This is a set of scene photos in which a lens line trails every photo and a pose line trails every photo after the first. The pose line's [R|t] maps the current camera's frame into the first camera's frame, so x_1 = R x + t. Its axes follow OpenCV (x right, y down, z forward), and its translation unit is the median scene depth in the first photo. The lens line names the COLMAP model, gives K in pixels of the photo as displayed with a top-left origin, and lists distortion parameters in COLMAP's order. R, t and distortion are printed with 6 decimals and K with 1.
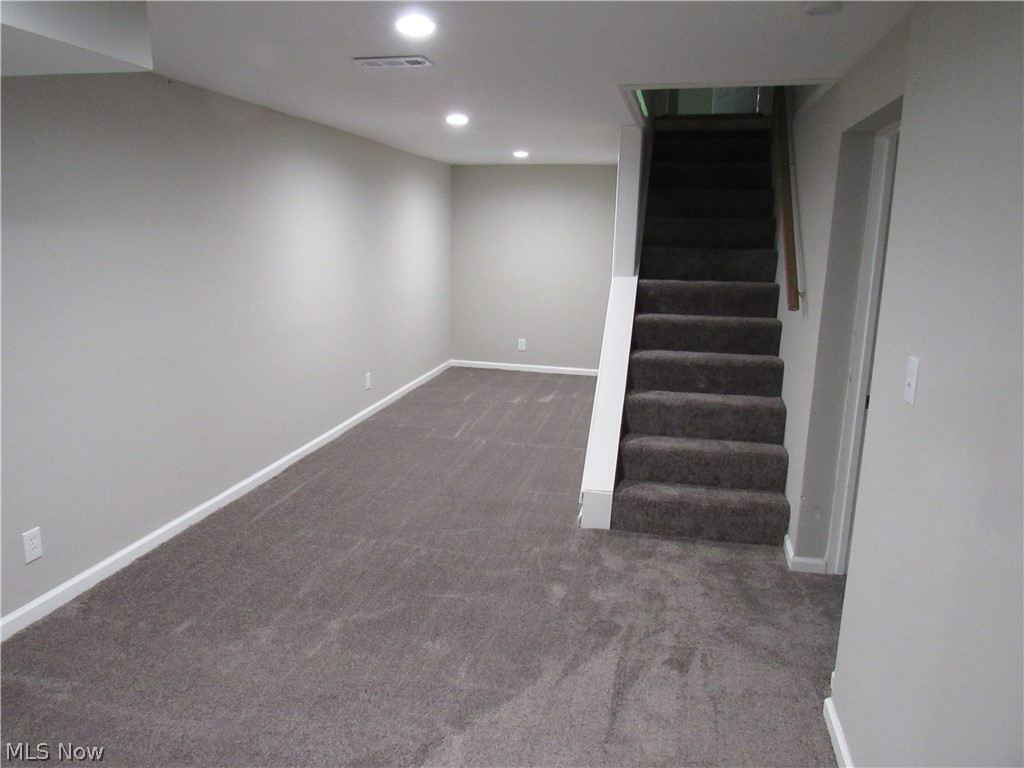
lens RADIAL K [[715.8, 0, 512.4], [0, 715.8, 381.7], [0, 0, 1]] dist [-0.036354, 0.007379]
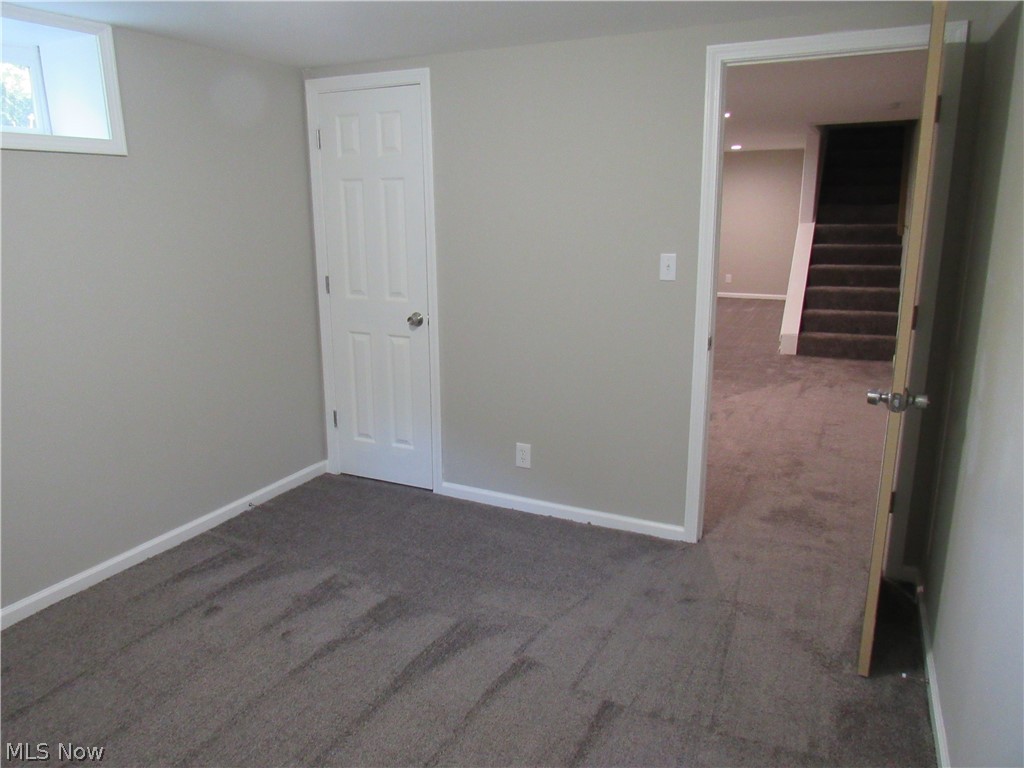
lens RADIAL K [[715.8, 0, 510.9], [0, 715.8, 390.5], [0, 0, 1]] dist [-0.036354, 0.007379]
pose [[0.973693, 0.017058, -0.227223, -0.162025], [-0.005181, 0.998593, 0.052767, 0.194741], [0.227803, -0.050201, 0.972412, -0.971029]]
